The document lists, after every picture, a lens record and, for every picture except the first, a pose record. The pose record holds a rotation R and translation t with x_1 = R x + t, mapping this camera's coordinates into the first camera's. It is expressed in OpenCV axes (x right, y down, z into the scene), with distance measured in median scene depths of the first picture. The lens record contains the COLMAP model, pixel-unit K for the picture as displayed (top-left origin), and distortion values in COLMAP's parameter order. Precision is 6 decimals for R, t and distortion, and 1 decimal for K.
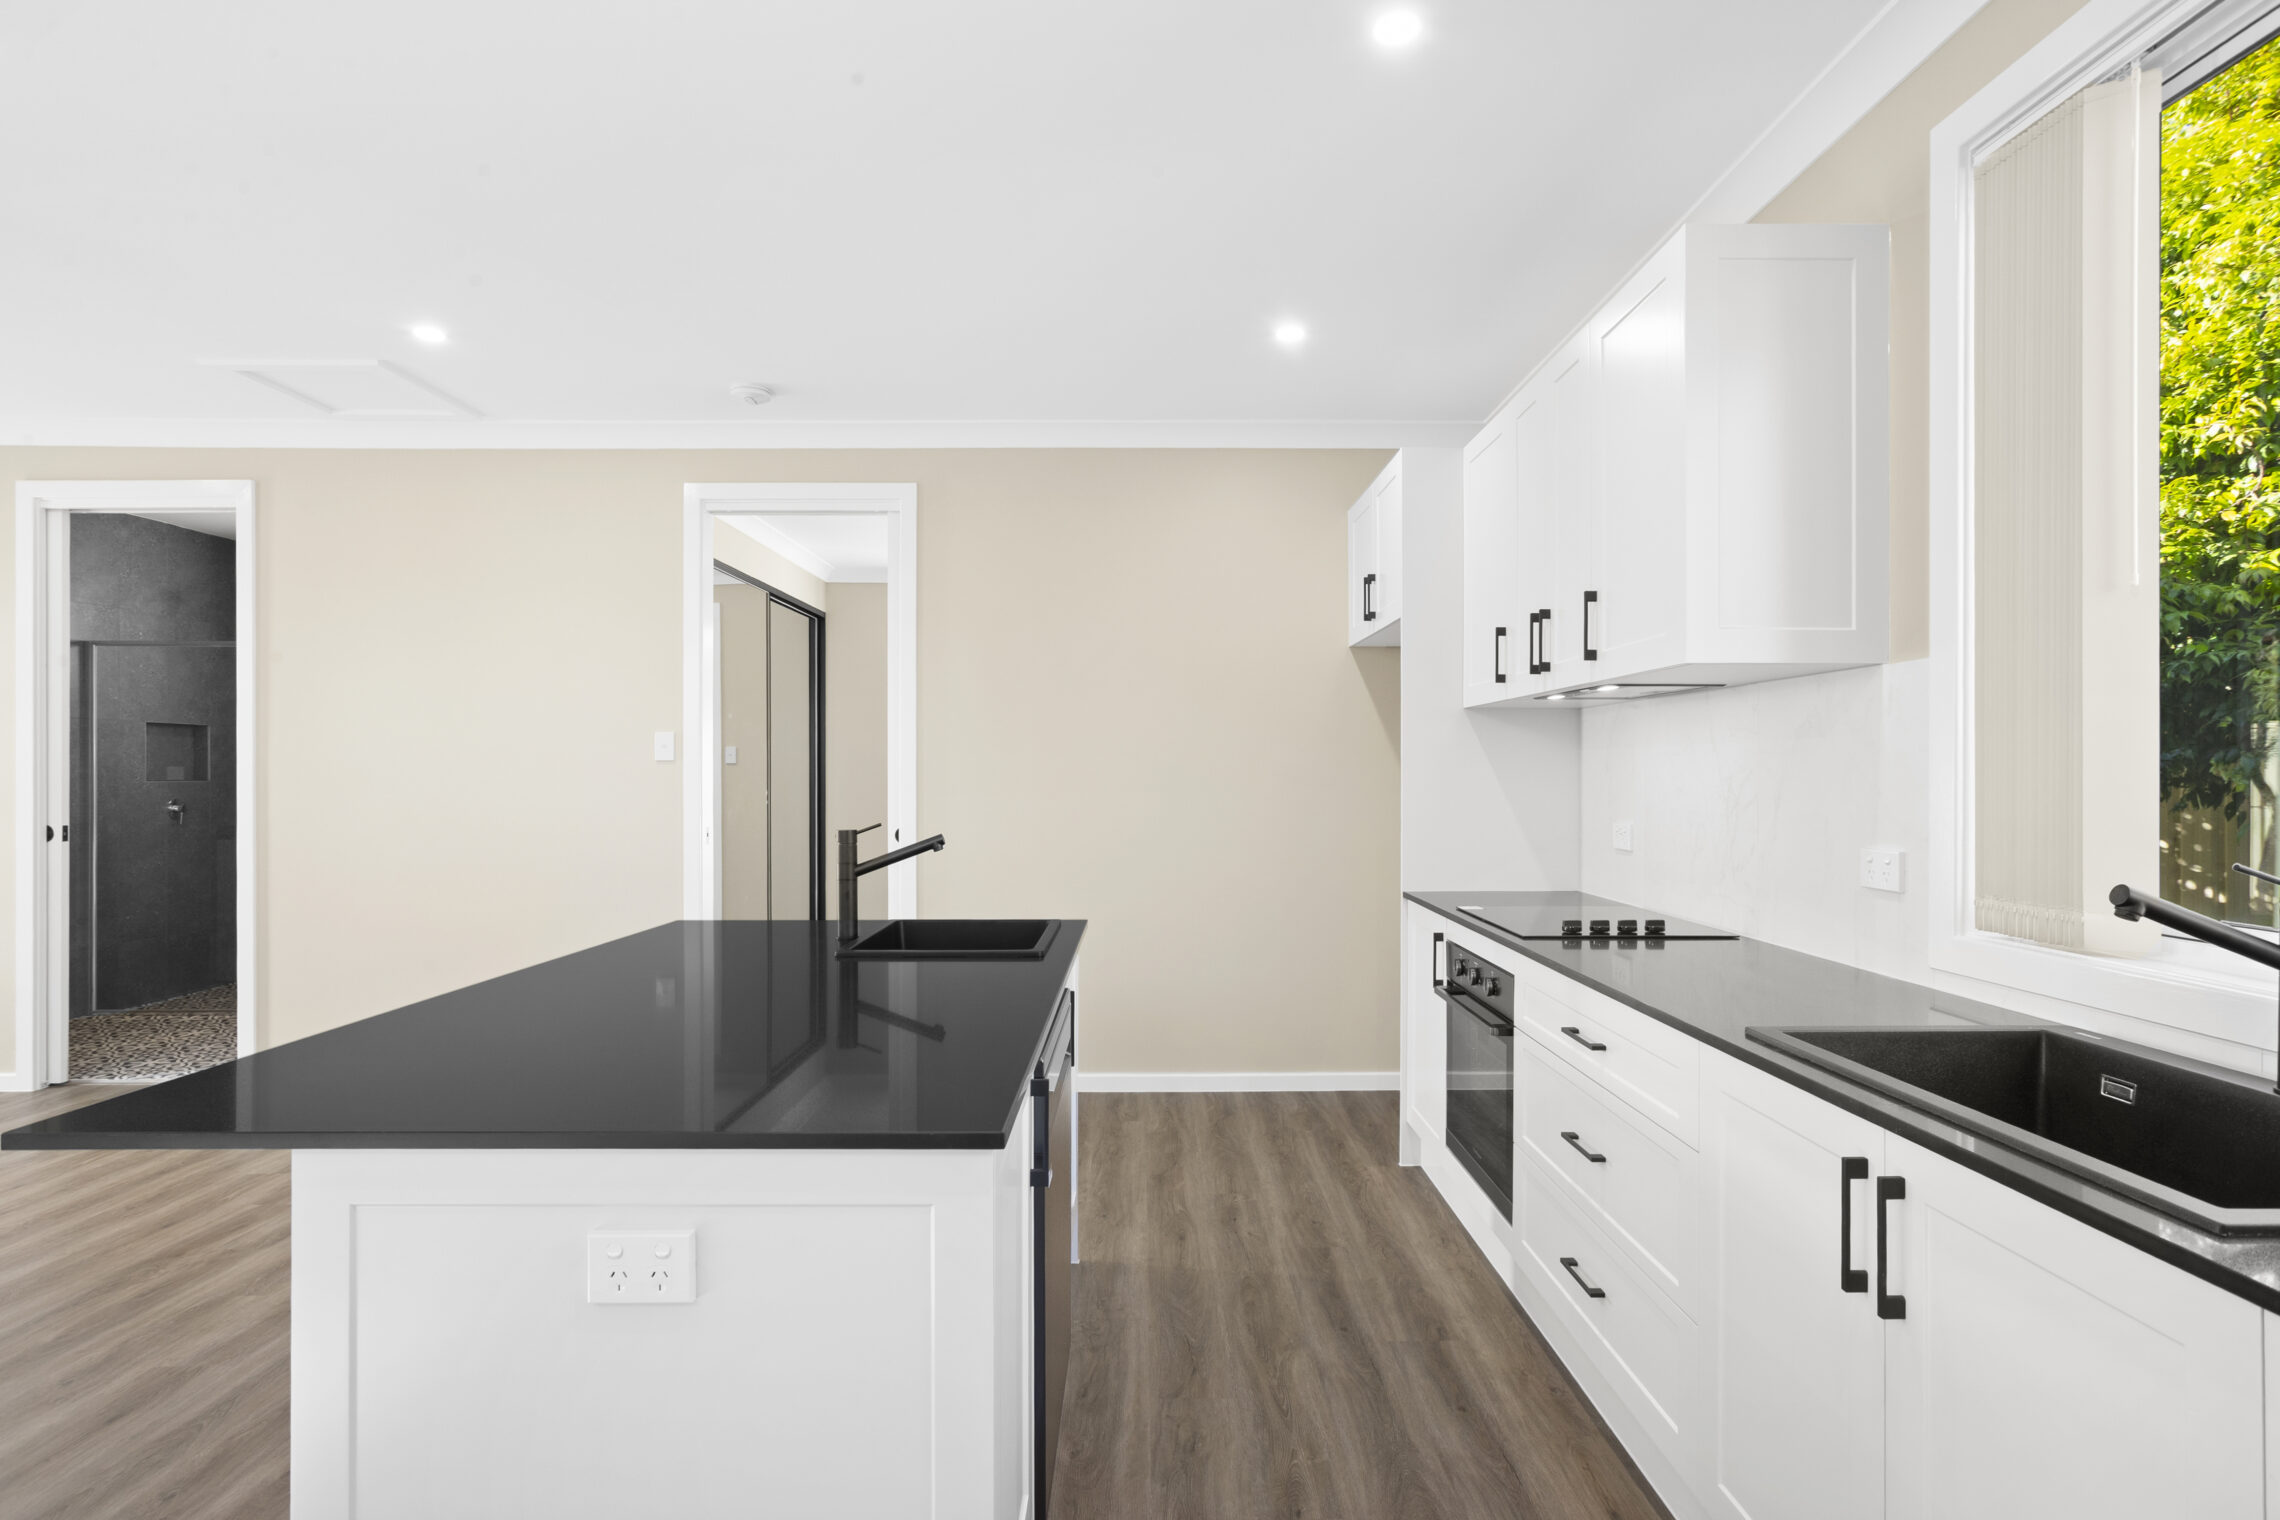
lens RADIAL K [[1149.4, 0, 1141.5], [0, 1149.4, 776.1], [0, 0, 1]] dist [-0.008895, 0.006436]
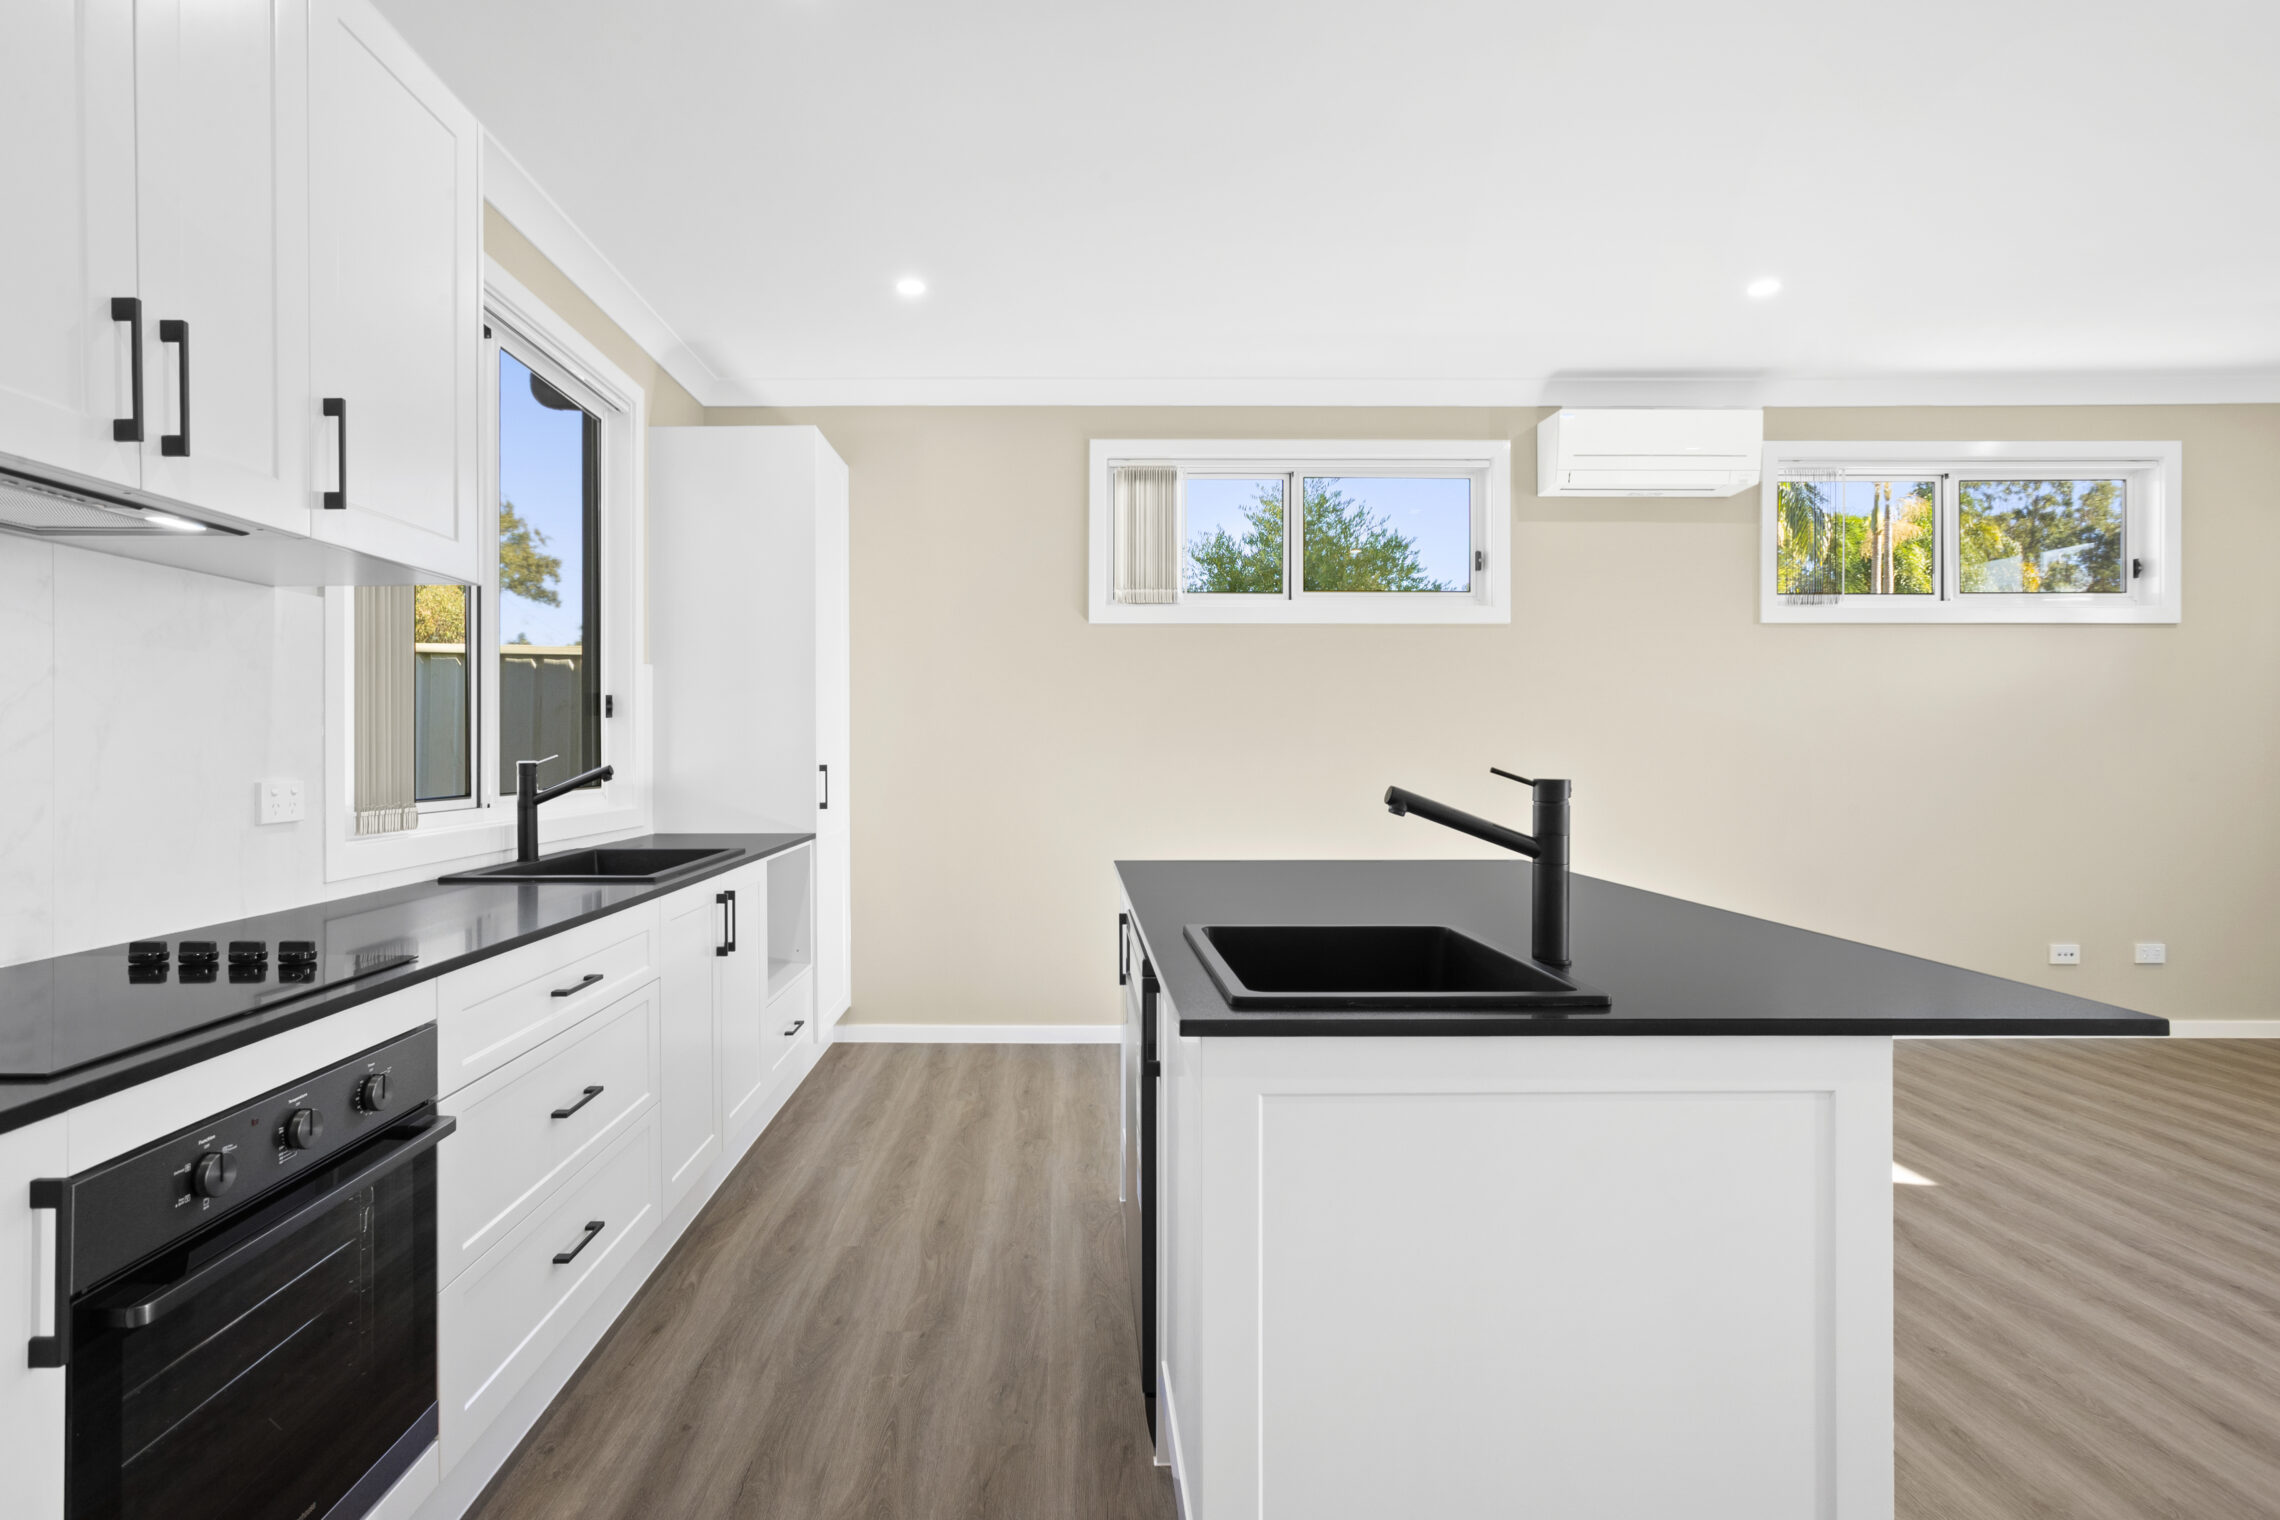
lens RADIAL K [[1130.9, 0, 1061.9], [0, 1130.9, 743.7], [0, 0, 1]] dist [-0.014311, 0.011969]
pose [[-0.999997, 0.001596, 0.002063, -0.006832], [0.001595, 0.999999, -0.000650, 0.027141], [-0.002064, -0.000647, -0.999998, 1.563305]]
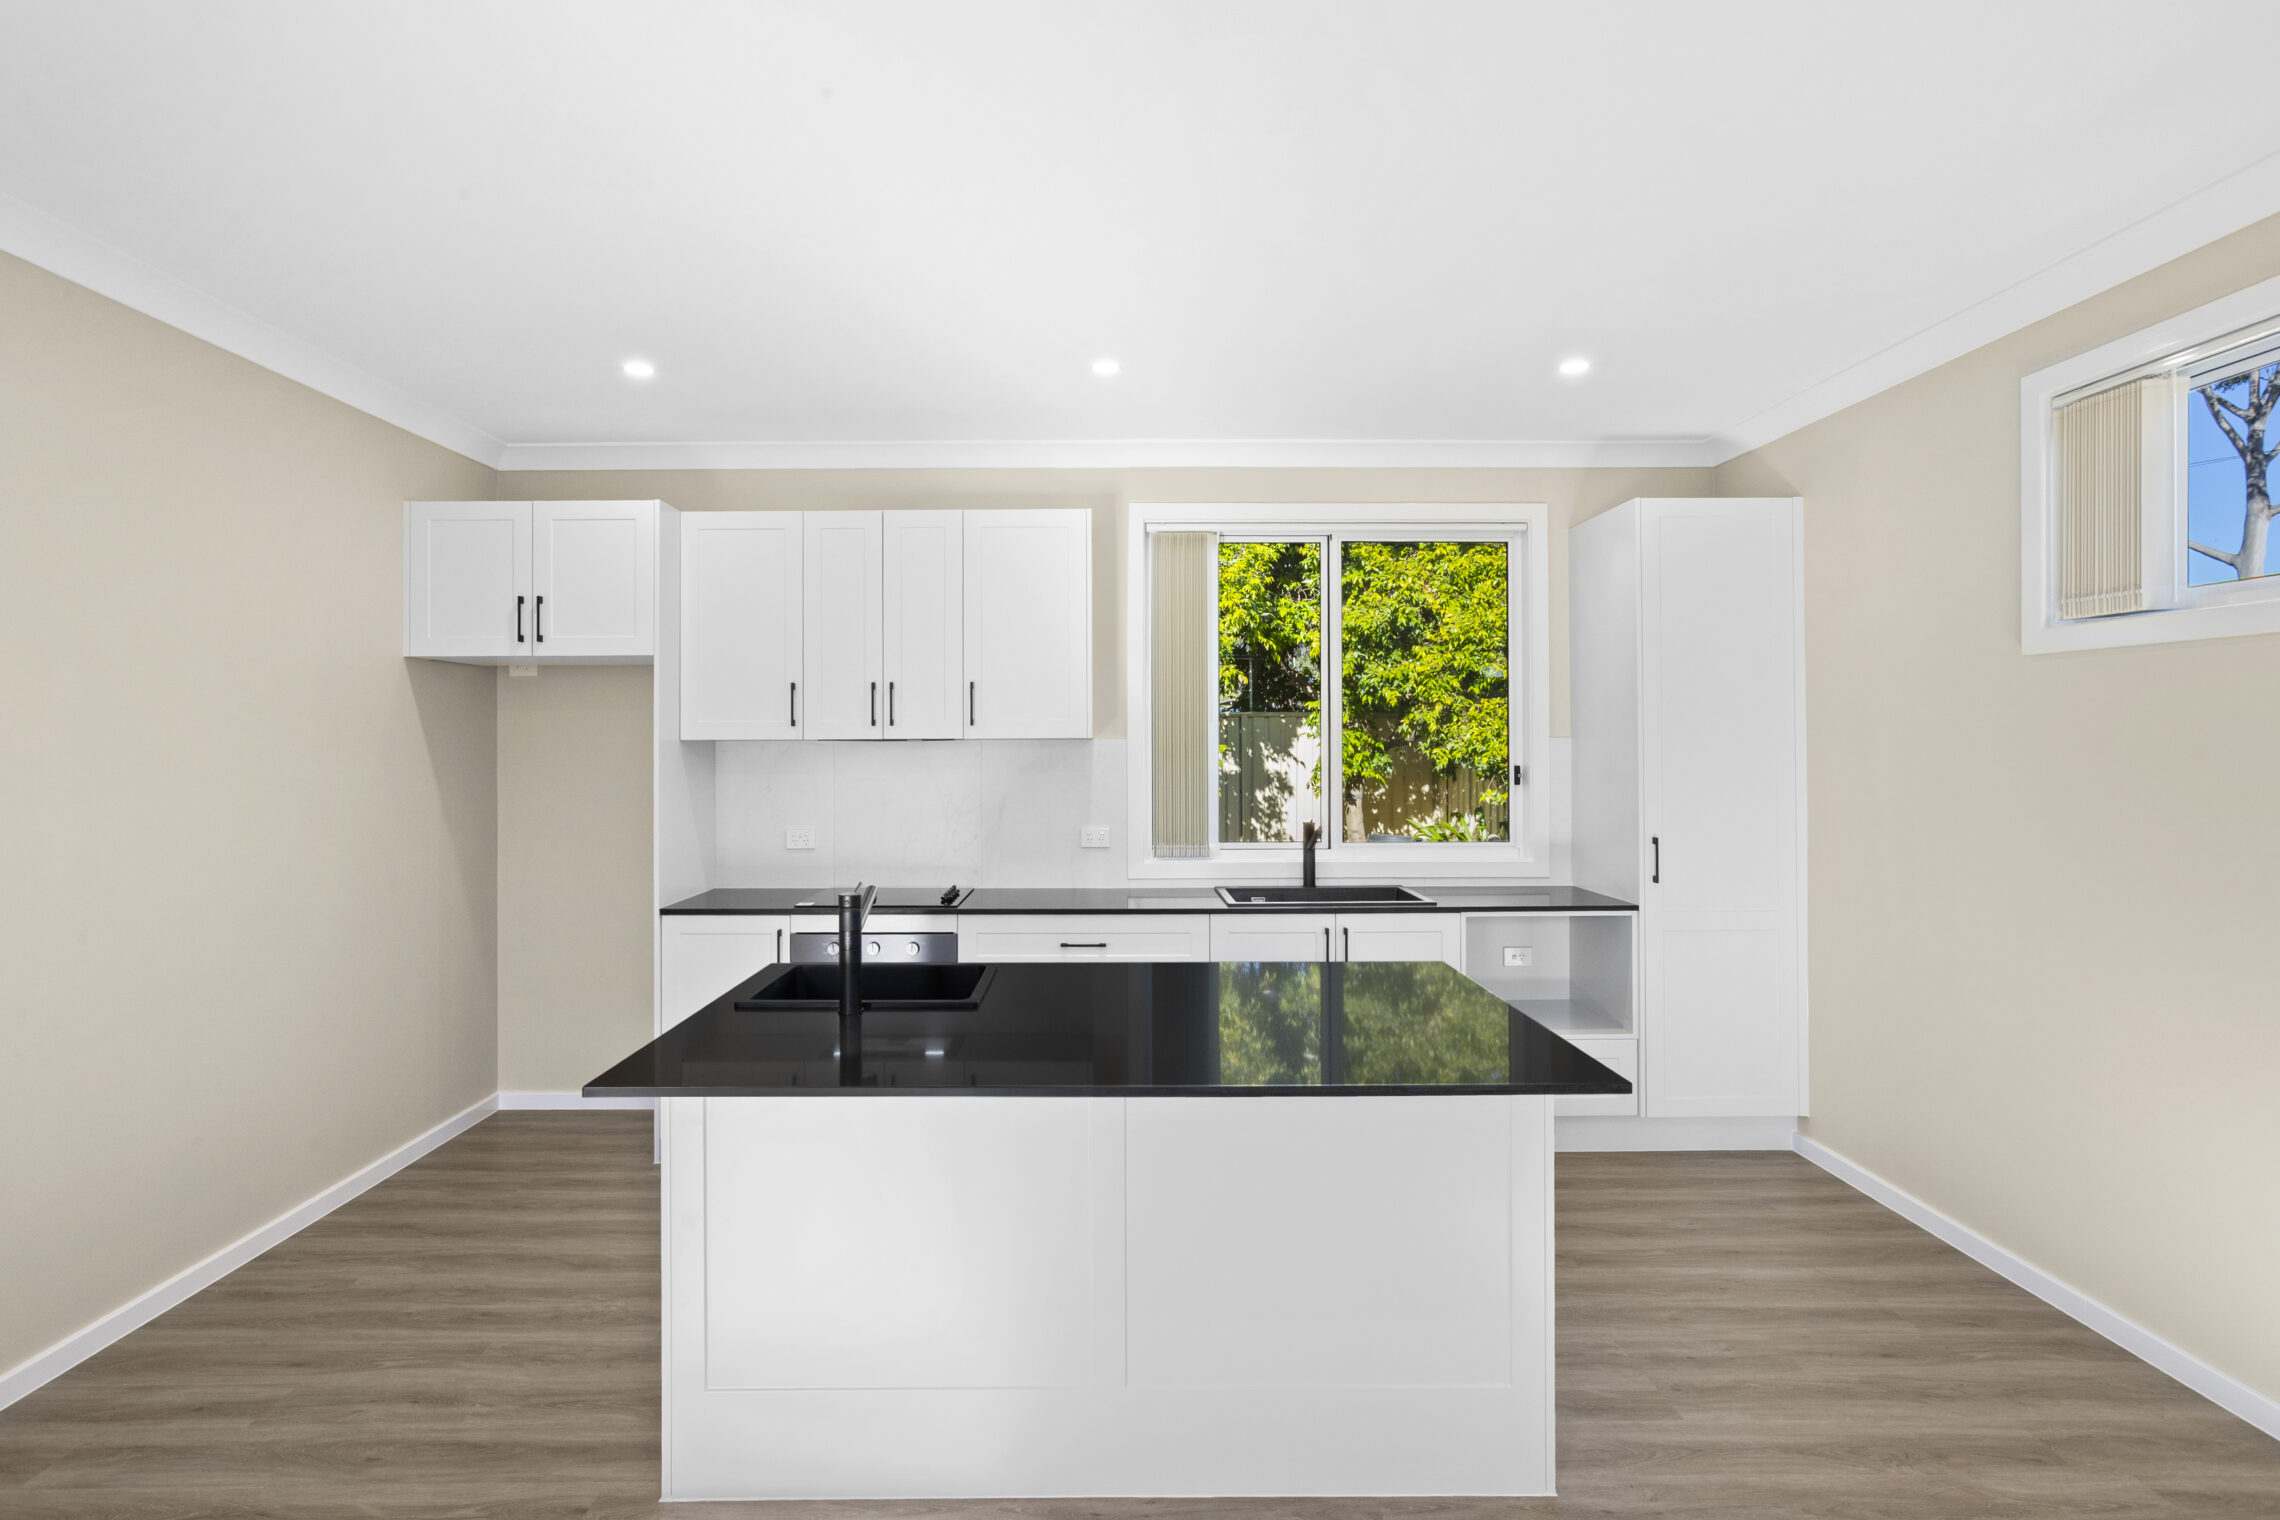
lens RADIAL K [[1130.9, 0, 1121.1], [0, 1130.9, 747.2], [0, 0, 1]] dist [-0.014311, 0.011969]
pose [[-0.007723, -0.003049, 0.999966, -1.136334], [0.005832, 0.999978, 0.003094, -0.071488], [-0.999953, 0.005856, -0.007705, 0.776546]]
